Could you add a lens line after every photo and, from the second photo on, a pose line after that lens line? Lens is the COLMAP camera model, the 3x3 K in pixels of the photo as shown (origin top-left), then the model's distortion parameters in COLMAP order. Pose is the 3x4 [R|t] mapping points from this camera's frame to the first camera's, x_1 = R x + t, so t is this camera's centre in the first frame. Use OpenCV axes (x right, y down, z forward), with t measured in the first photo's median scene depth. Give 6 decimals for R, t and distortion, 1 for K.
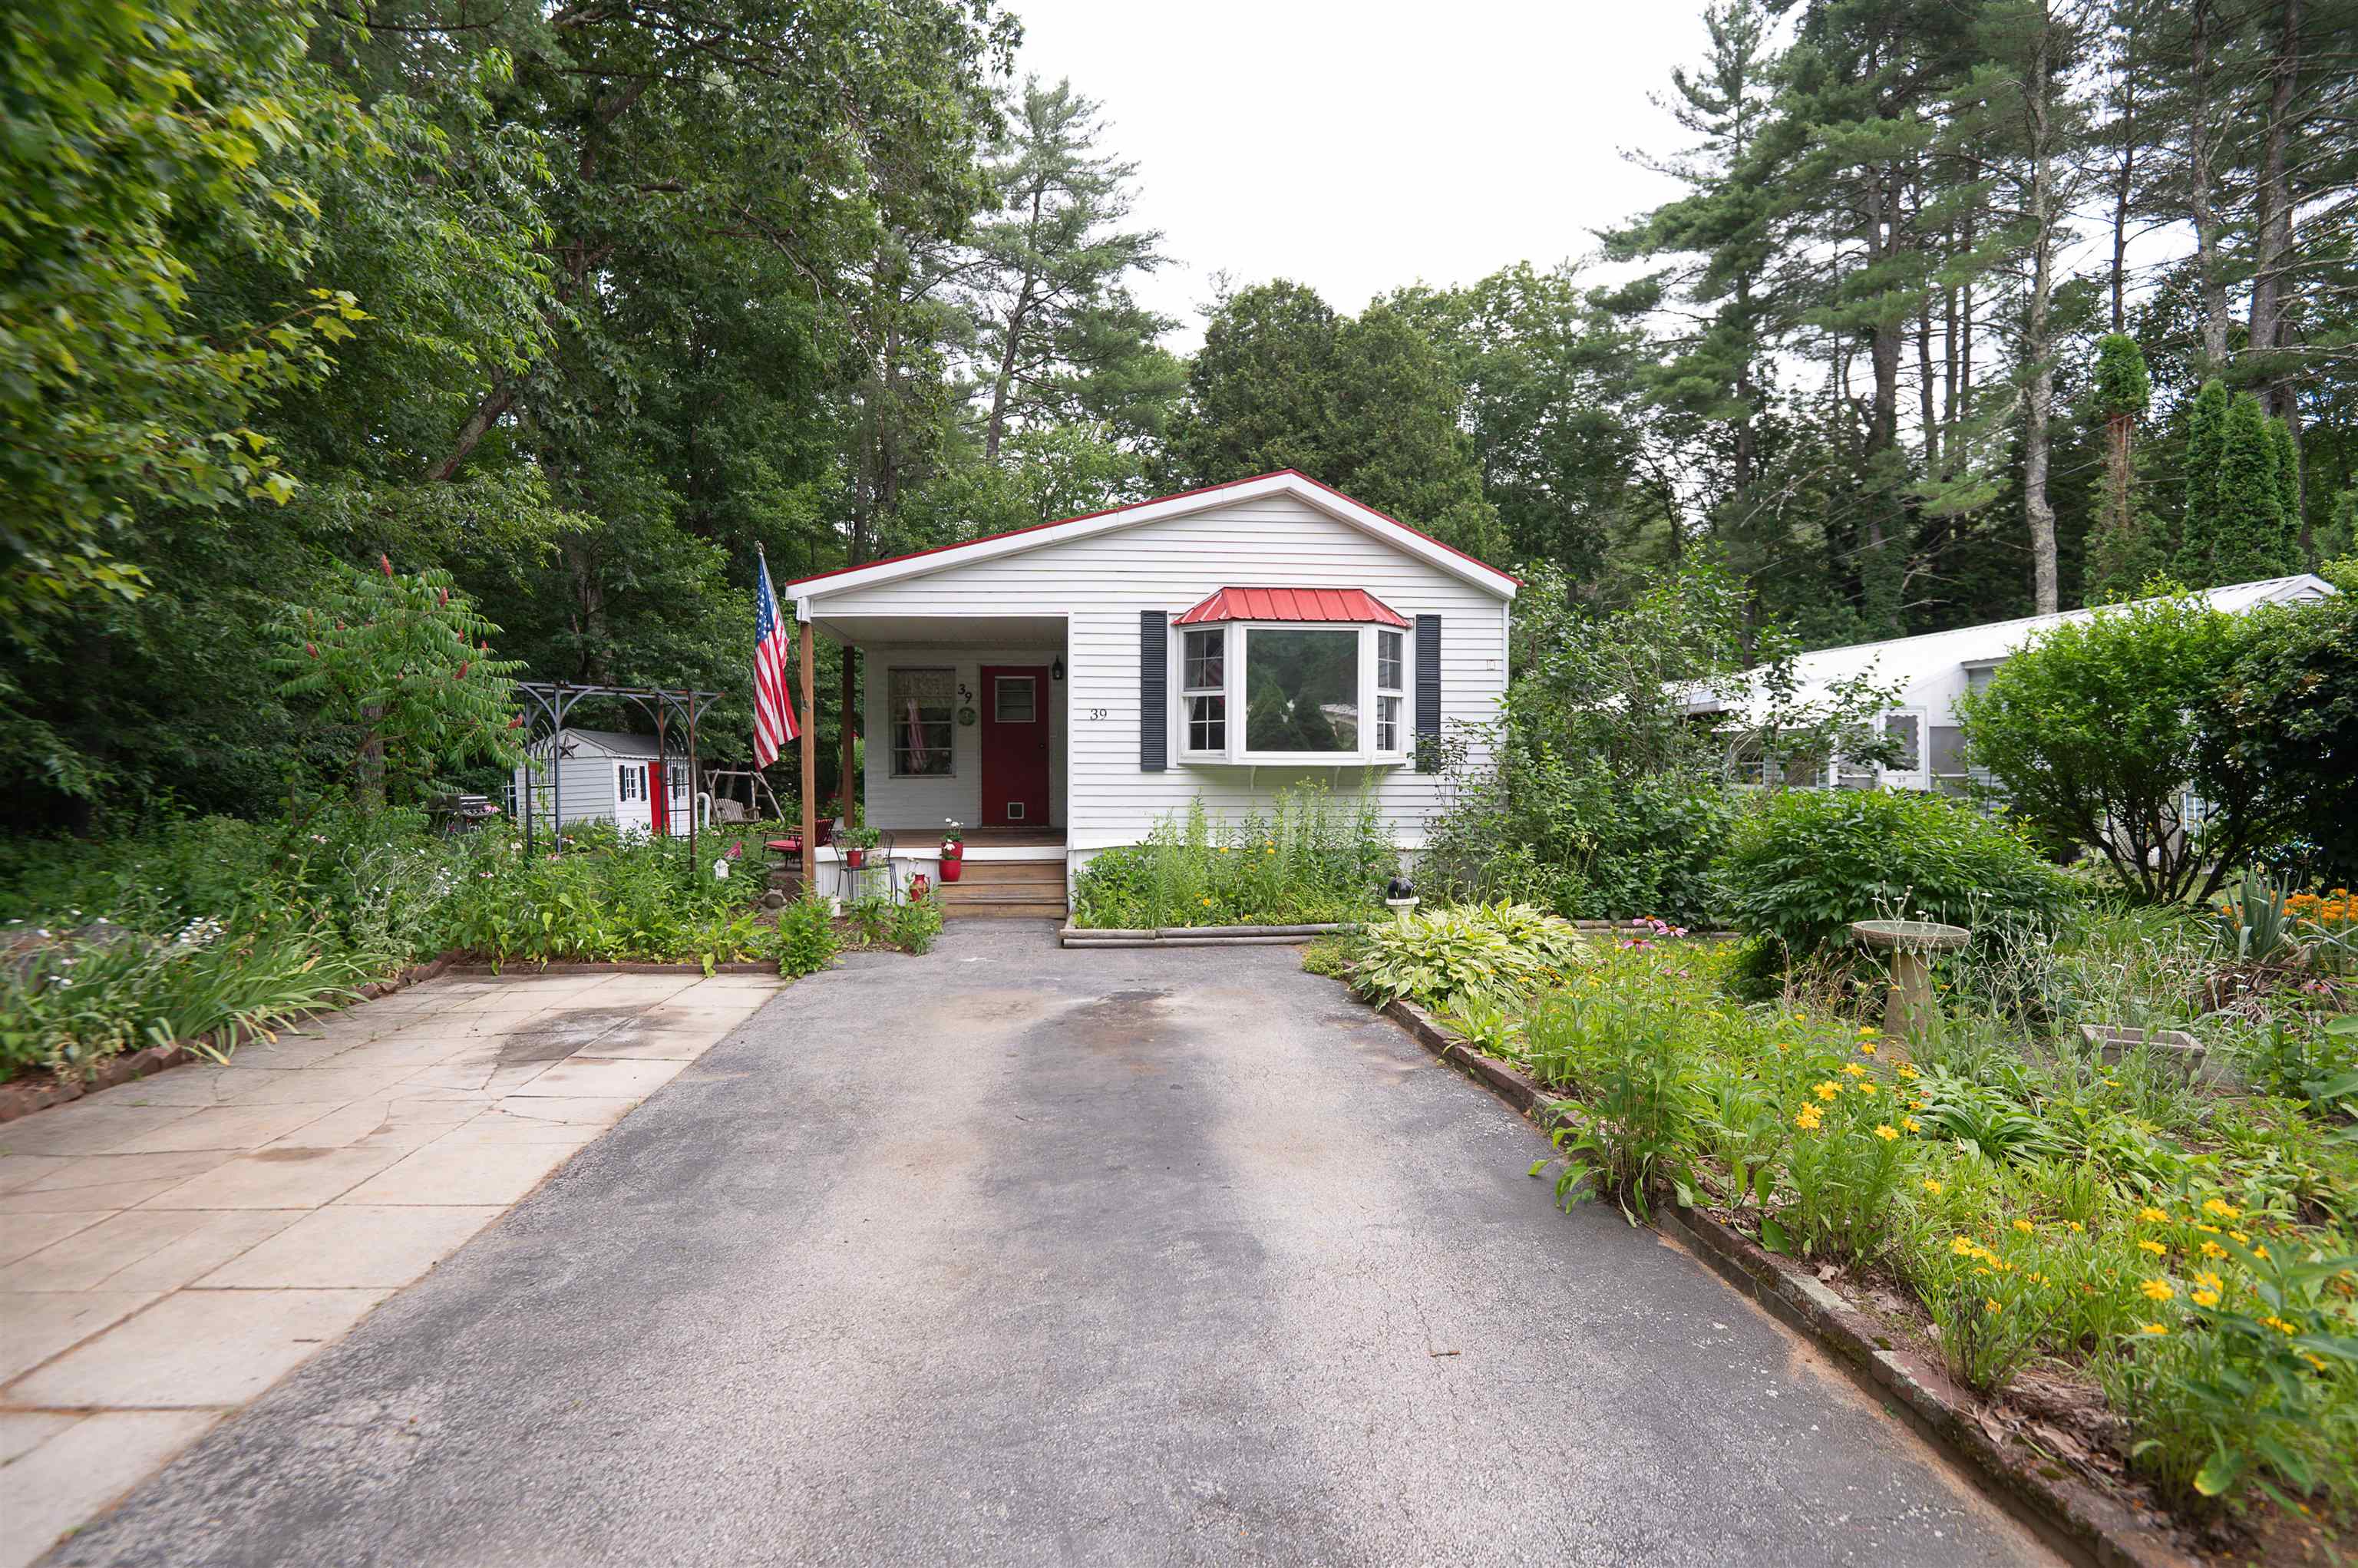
lens RADIAL K [[1114.0, 0, 1179.0], [0, 1114.0, 784.0], [0, 0, 1]] dist [-0.040851, -0.000027]
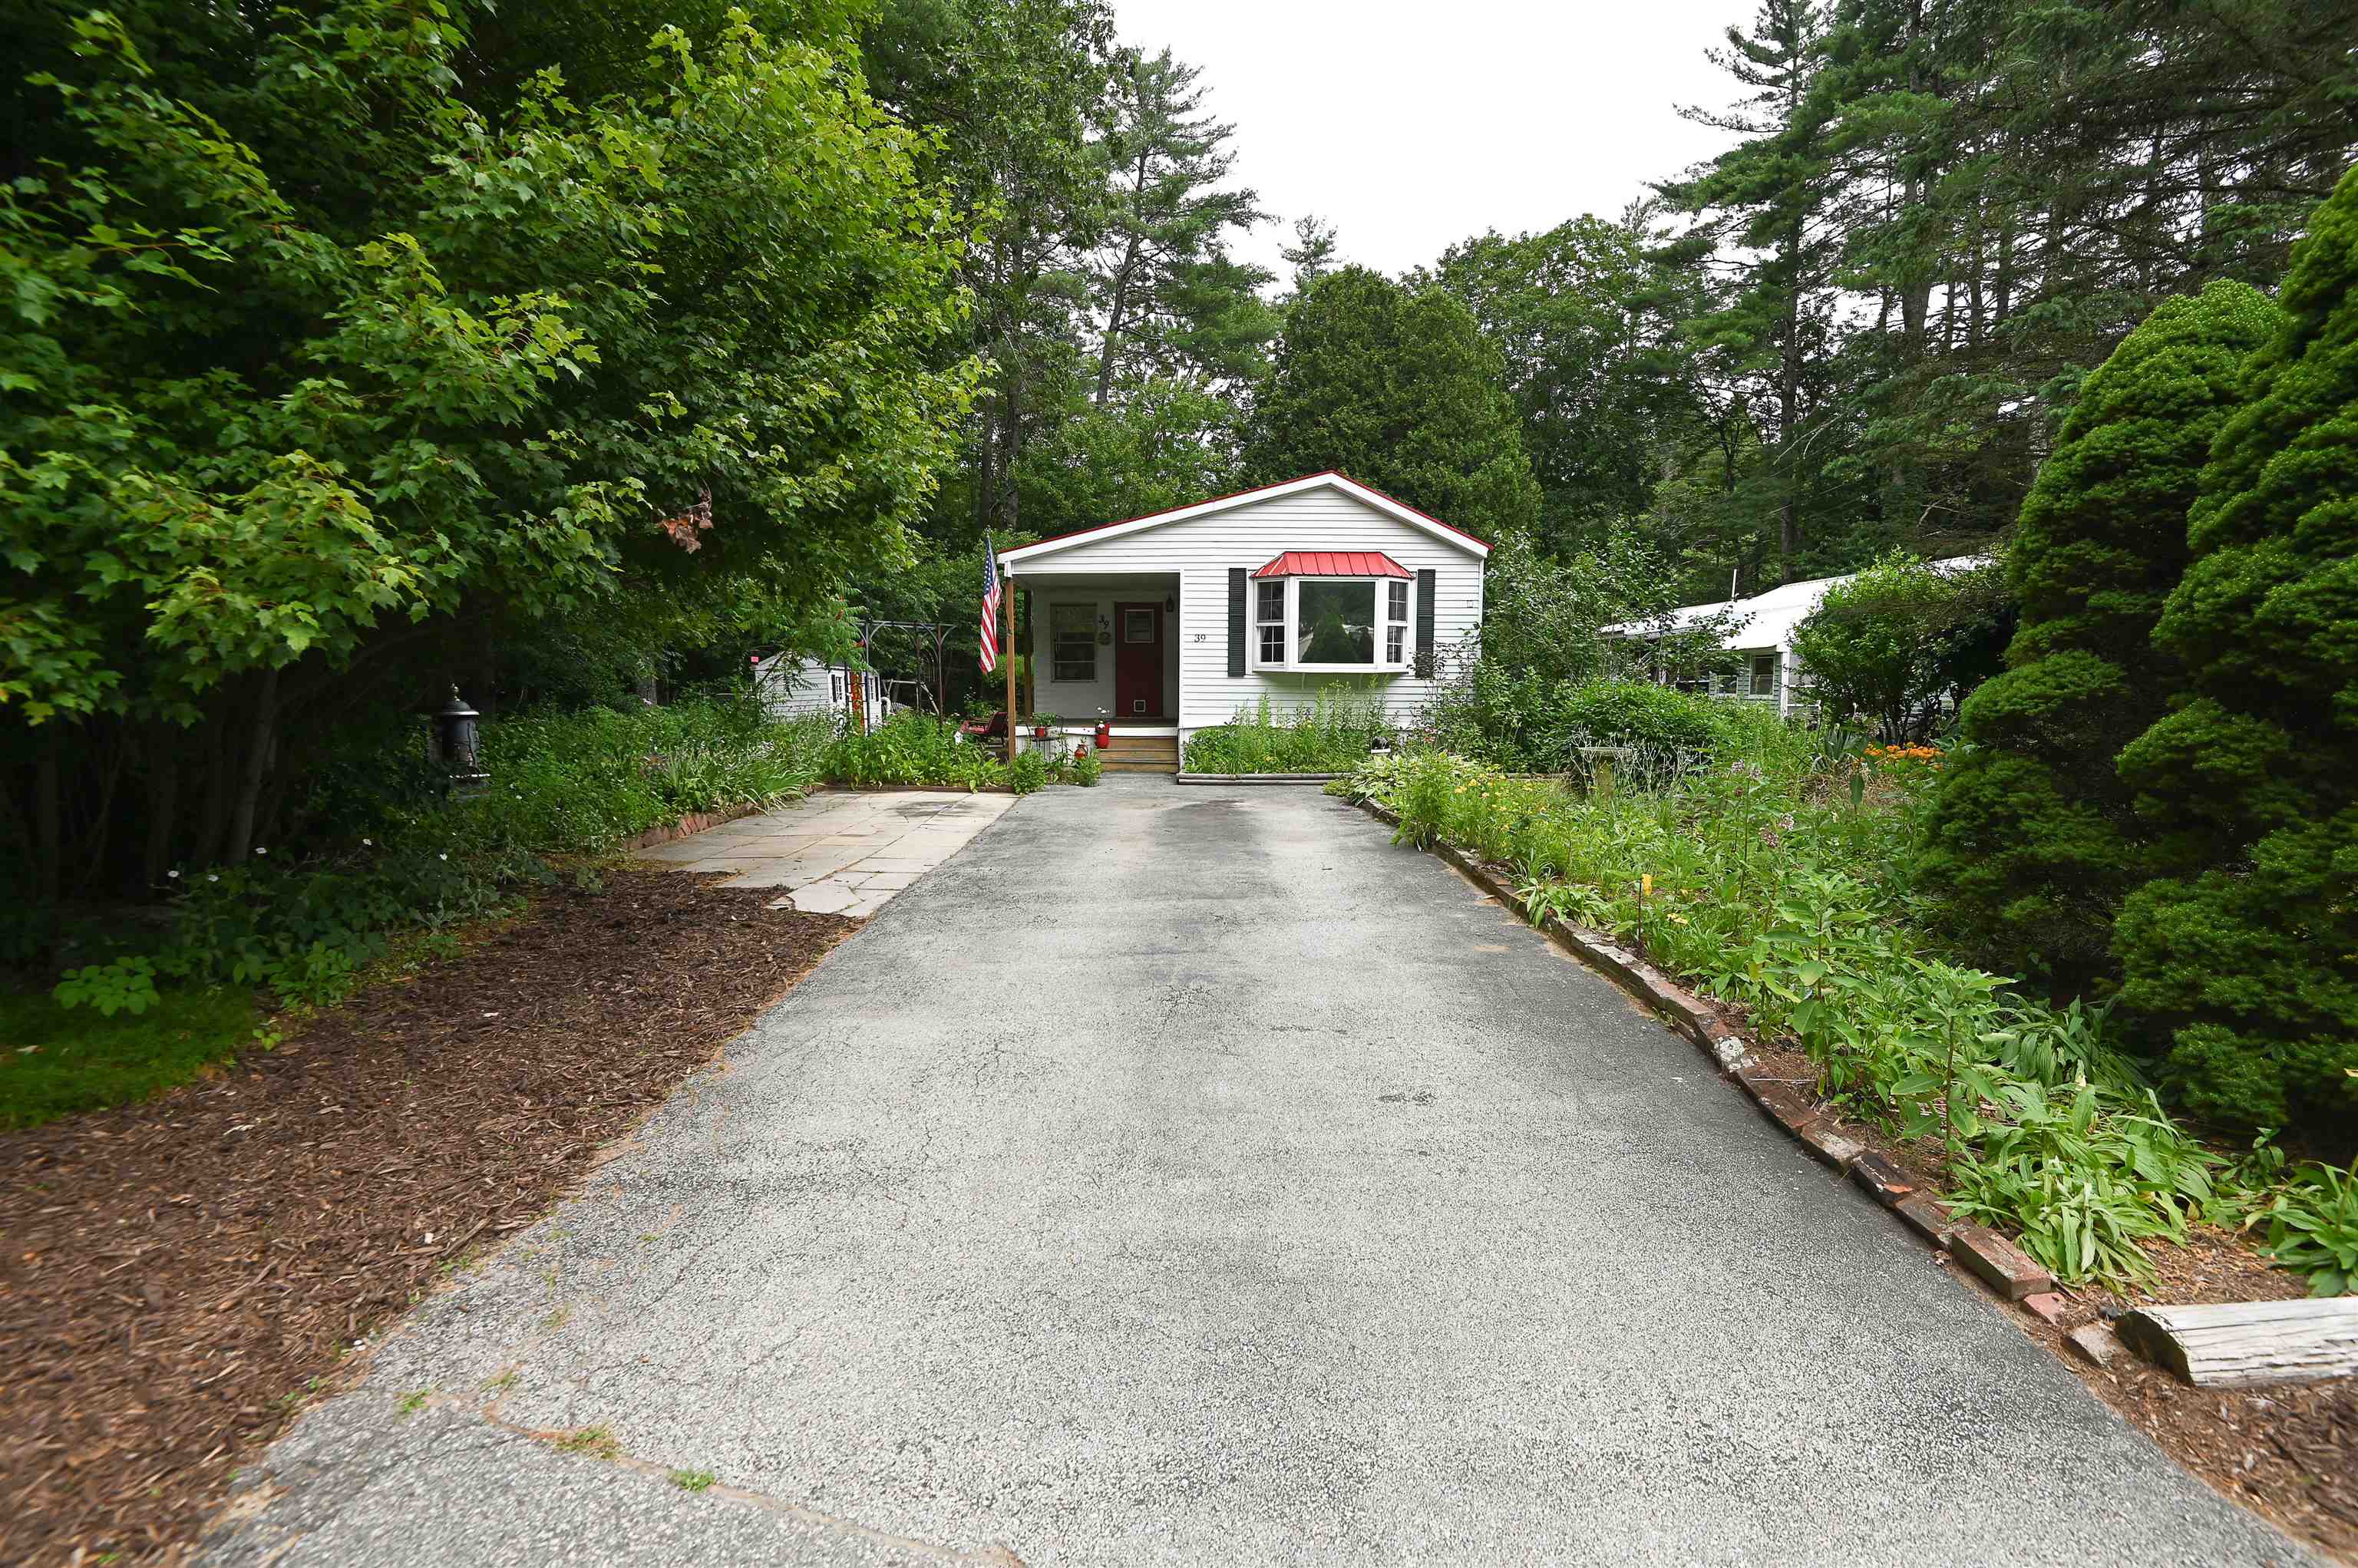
lens RADIAL K [[1096.8, 0, 1184.2], [0, 1096.8, 811.3], [0, 0, 1]] dist [0.002073, 0.000323]
pose [[0.996854, 0.012888, -0.078200, 0.024414], [-0.005058, 0.995024, 0.099509, 0.022277], [0.079093, -0.098800, 0.991959, -0.480427]]
